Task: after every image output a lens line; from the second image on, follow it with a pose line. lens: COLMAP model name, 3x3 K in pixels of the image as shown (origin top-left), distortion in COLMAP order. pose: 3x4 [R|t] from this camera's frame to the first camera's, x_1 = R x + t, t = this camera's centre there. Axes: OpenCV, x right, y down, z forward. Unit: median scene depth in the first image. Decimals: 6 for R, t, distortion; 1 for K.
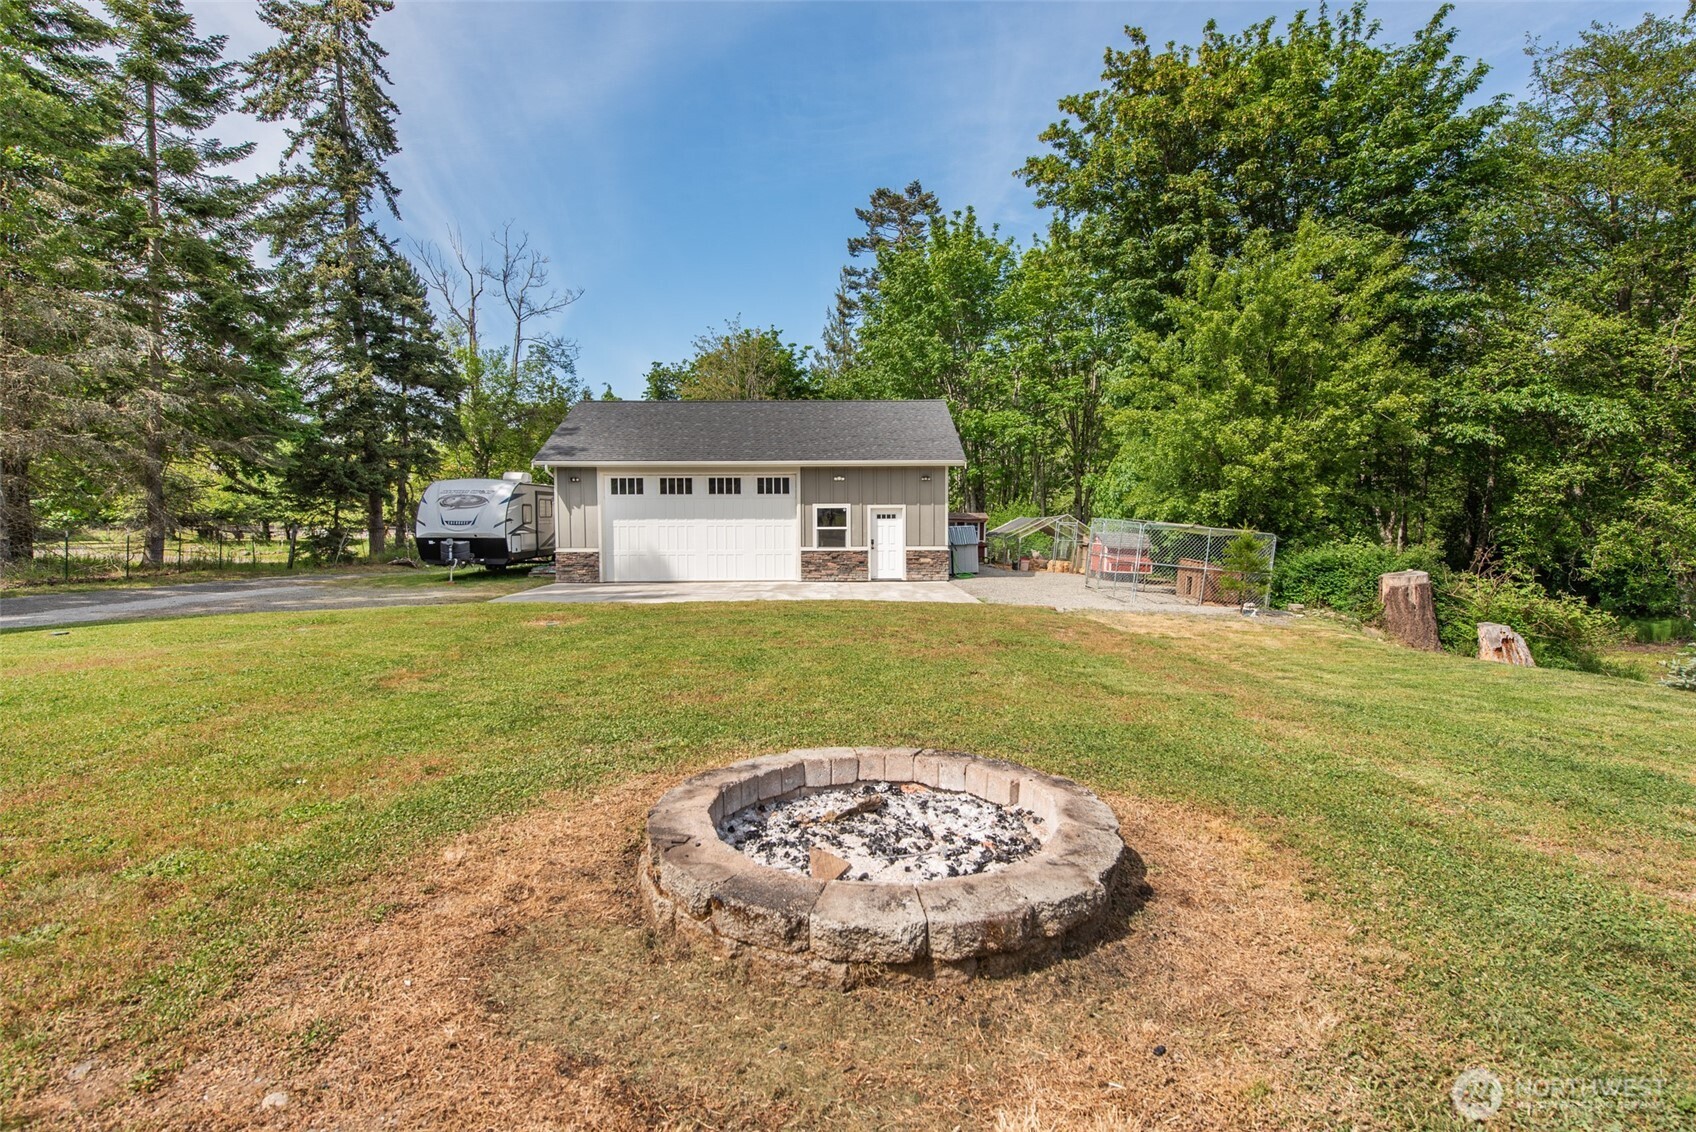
lens RADIAL K [[843.9, 0, 848.0], [0, 843.9, 566.0], [0, 0, 1]] dist [-0.000541, -0.000003]
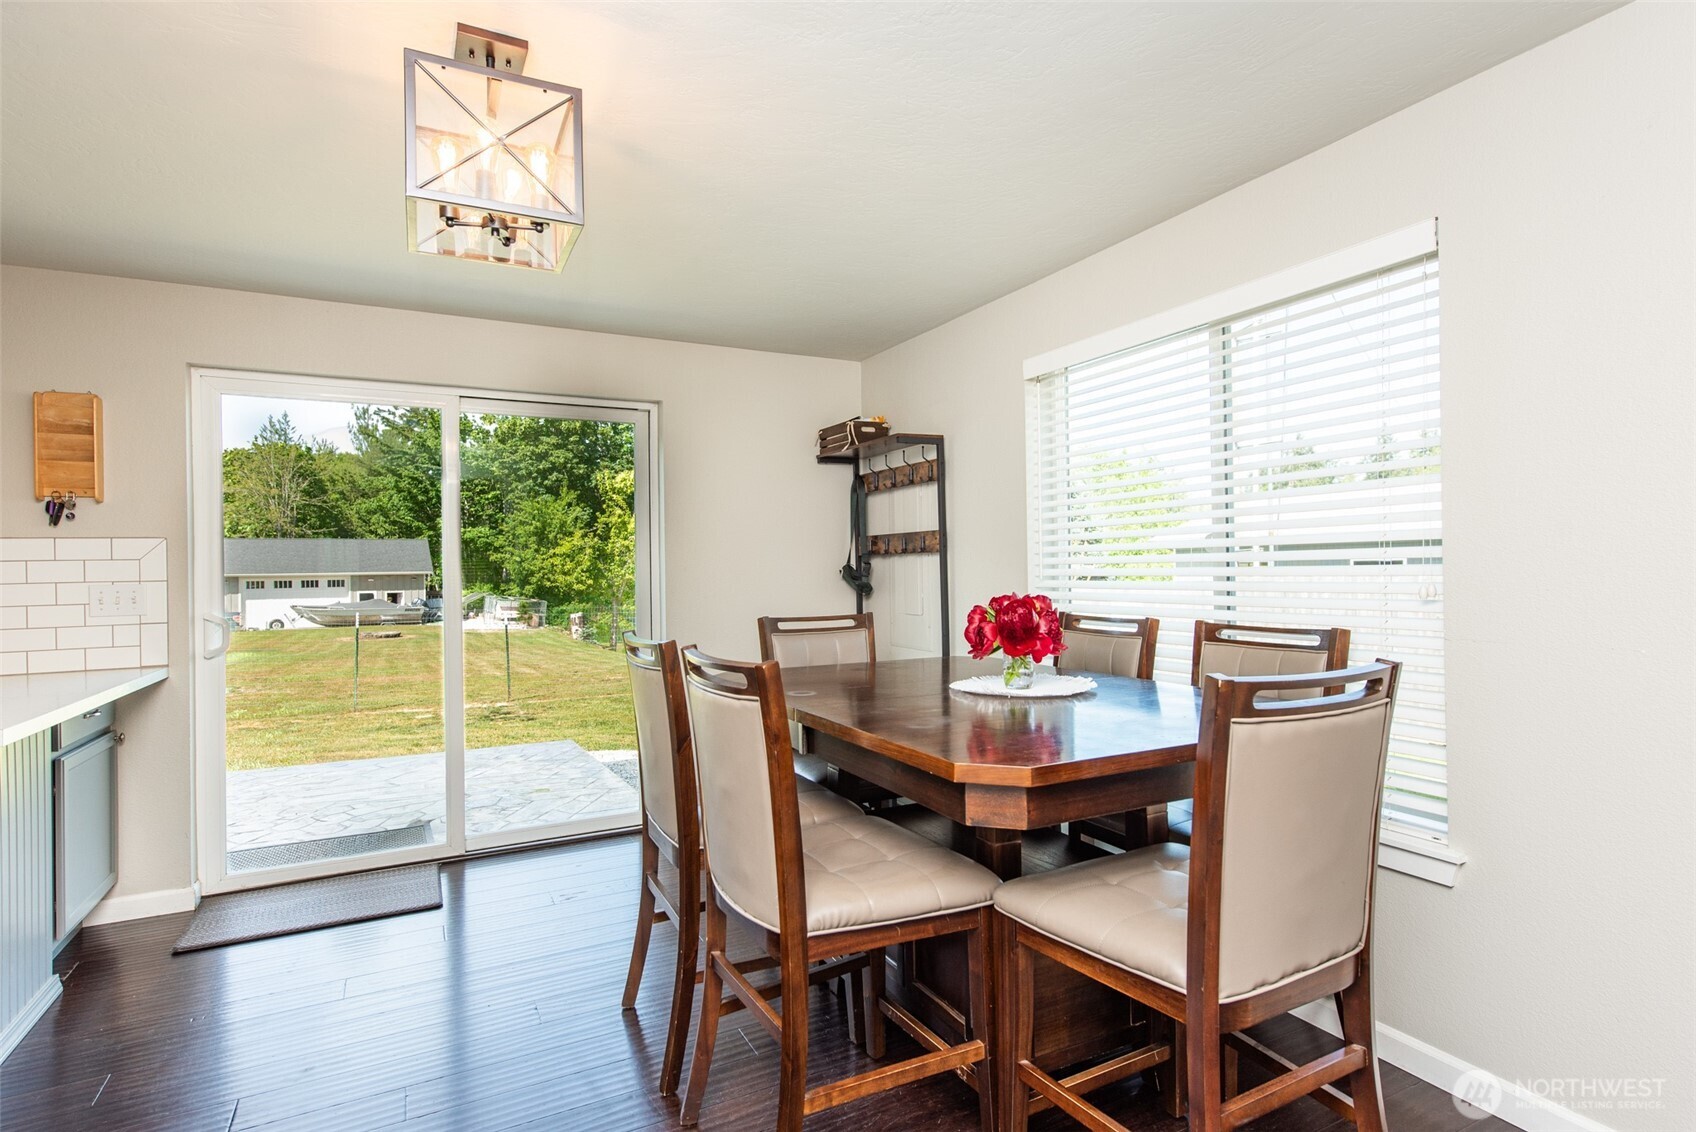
lens RADIAL K [[843.9, 0, 848.0], [0, 843.9, 566.0], [0, 0, 1]] dist [-0.000541, -0.000003]
pose [[0.869386, -0.006041, 0.494096, -0.014809], [0.038378, 0.997730, -0.055328, 0.031819], [-0.492640, 0.067064, 0.867645, -1.566374]]
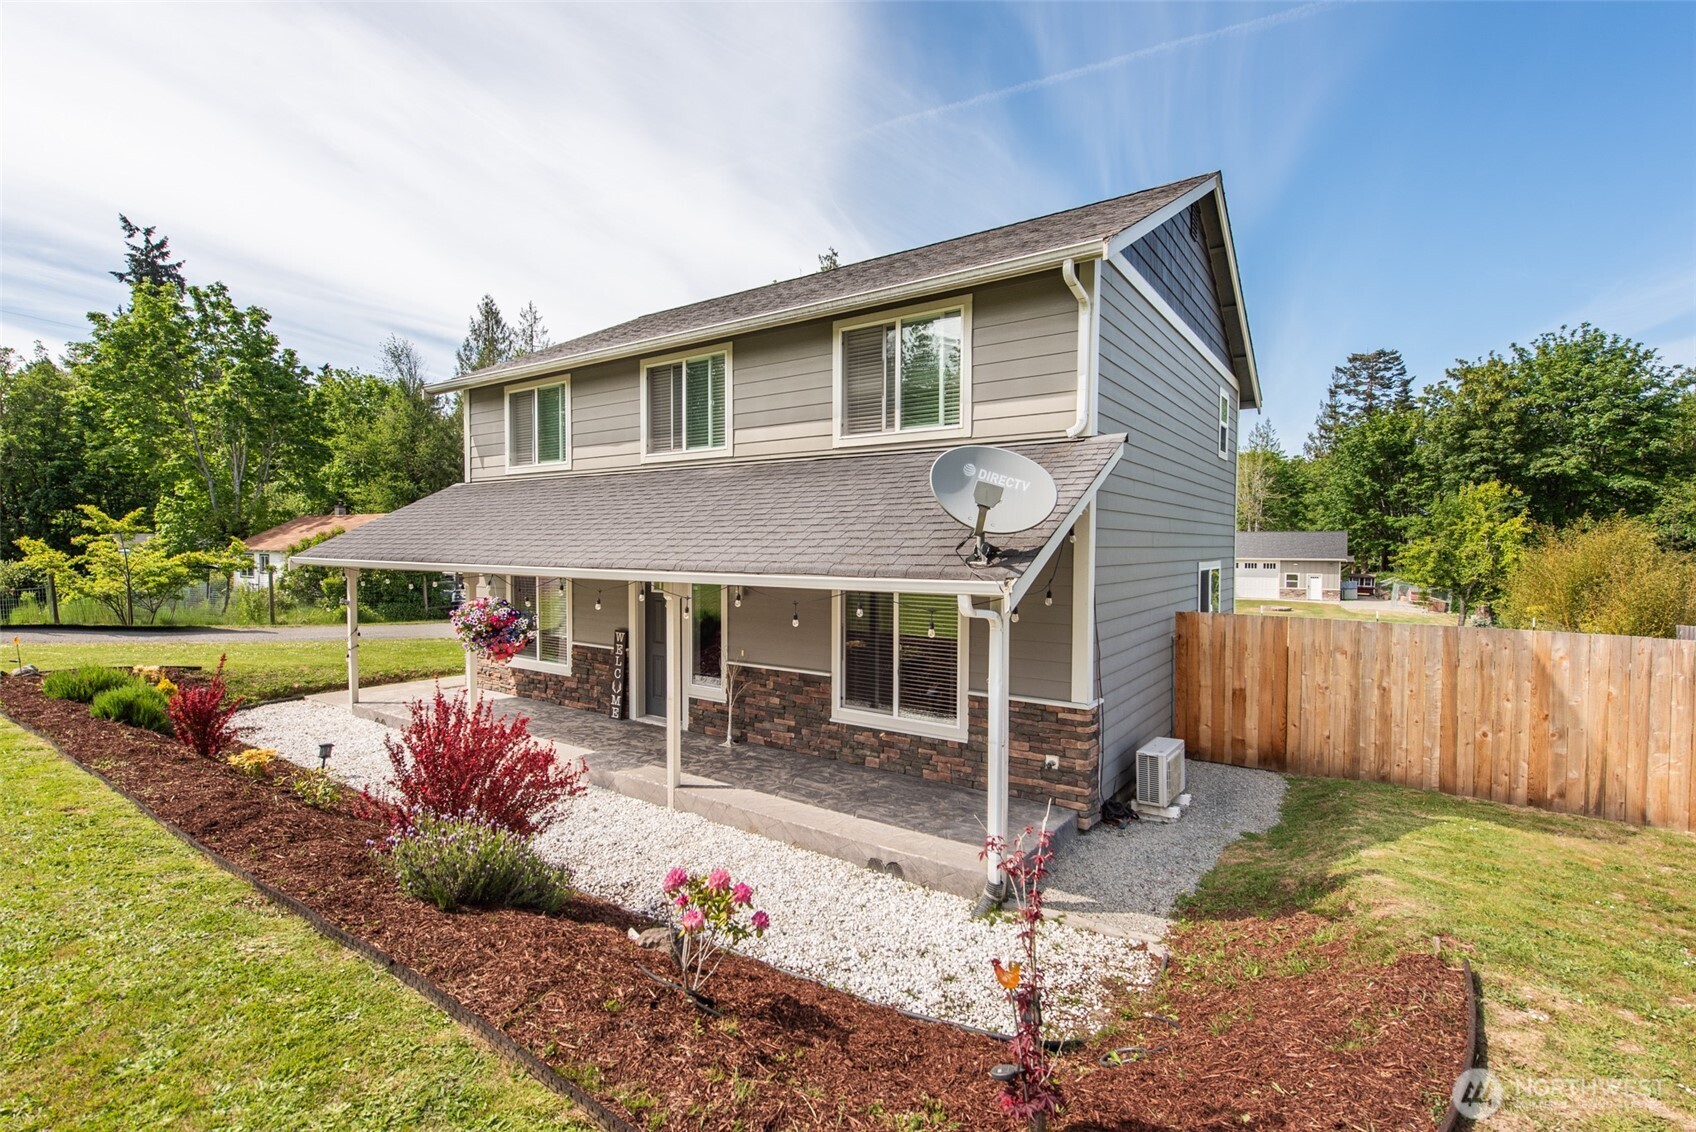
lens RADIAL K [[770.8, 0, 848.0], [0, 770.8, 566.0], [0, 0, 1]] dist [0.002884, 0.000364]
pose [[0.831986, 0.023124, -0.554315, 0.179165], [-0.039197, 0.999084, -0.017153, 0.008432], [0.553411, 0.035999, 0.832130, -2.048039]]
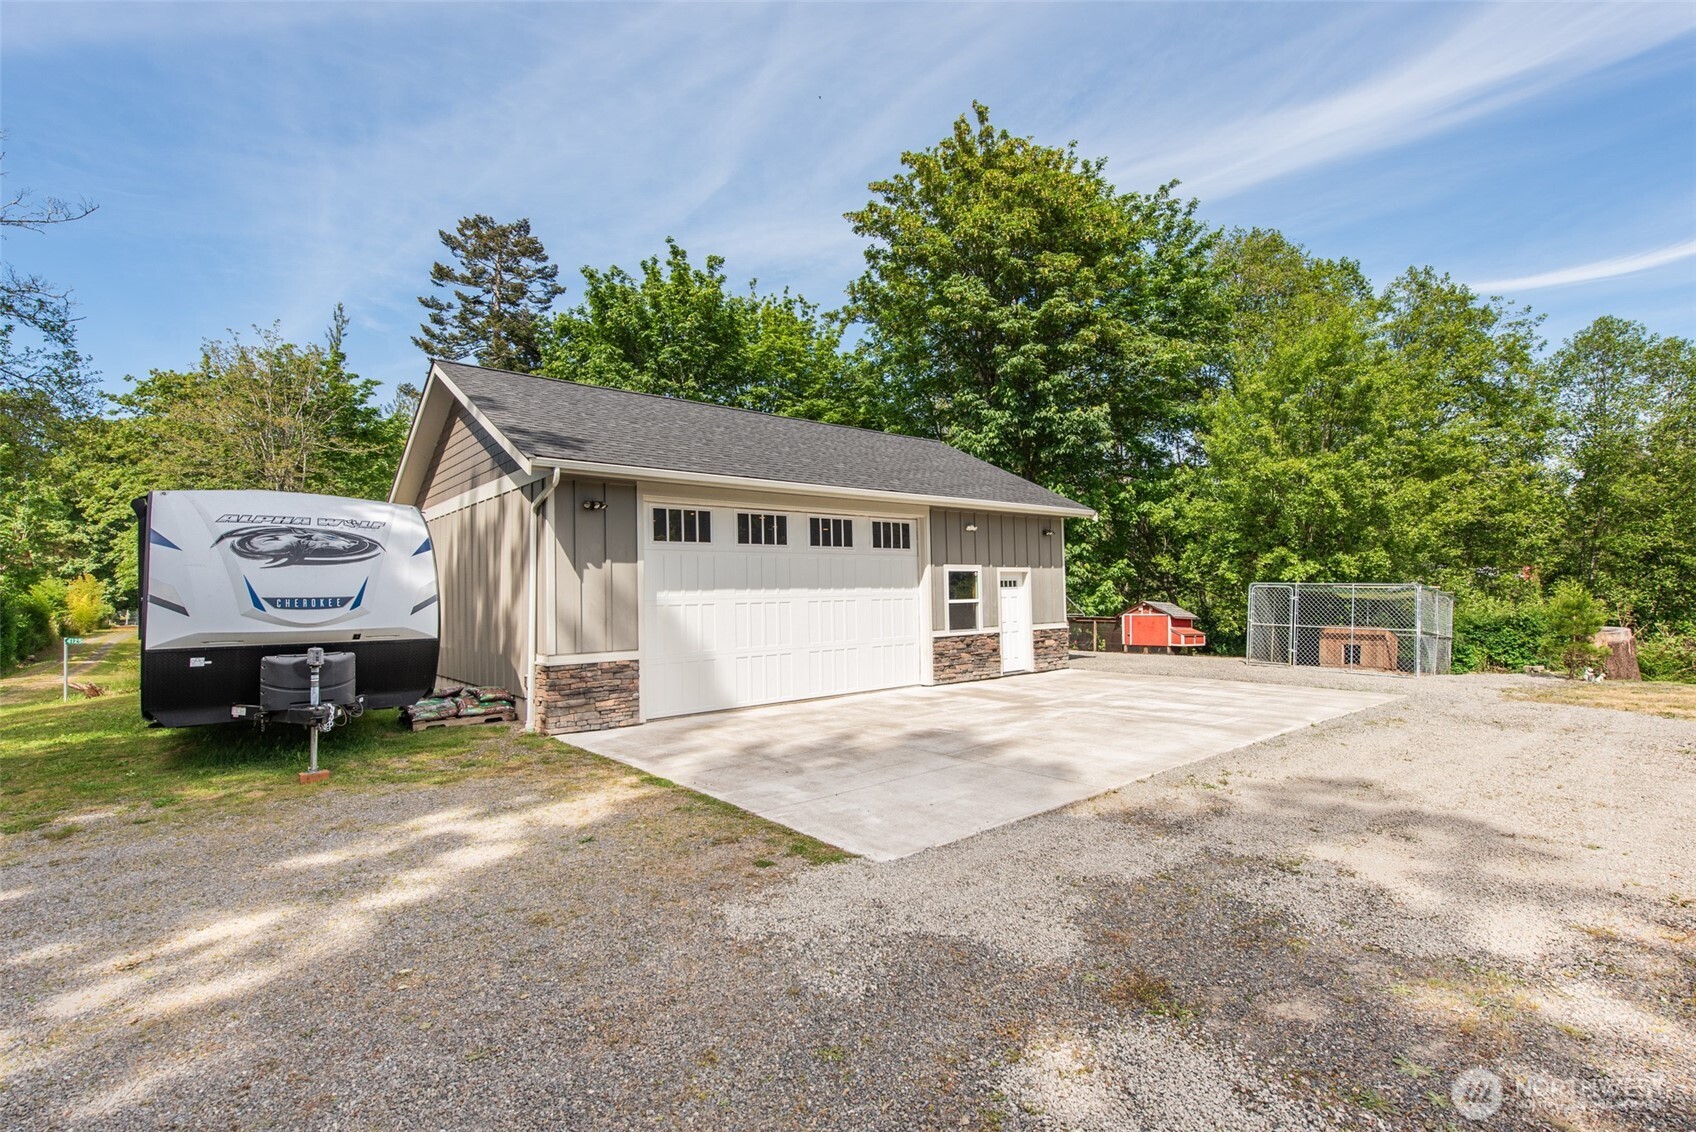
lens RADIAL K [[770.8, 0, 848.0], [0, 770.8, 566.0], [0, 0, 1]] dist [0.002884, 0.000364]
pose [[0.776127, 0.012012, 0.630462, -0.475747], [0.052244, 0.995156, -0.083275, -0.026401], [-0.628409, 0.097570, 0.771740, 0.579503]]
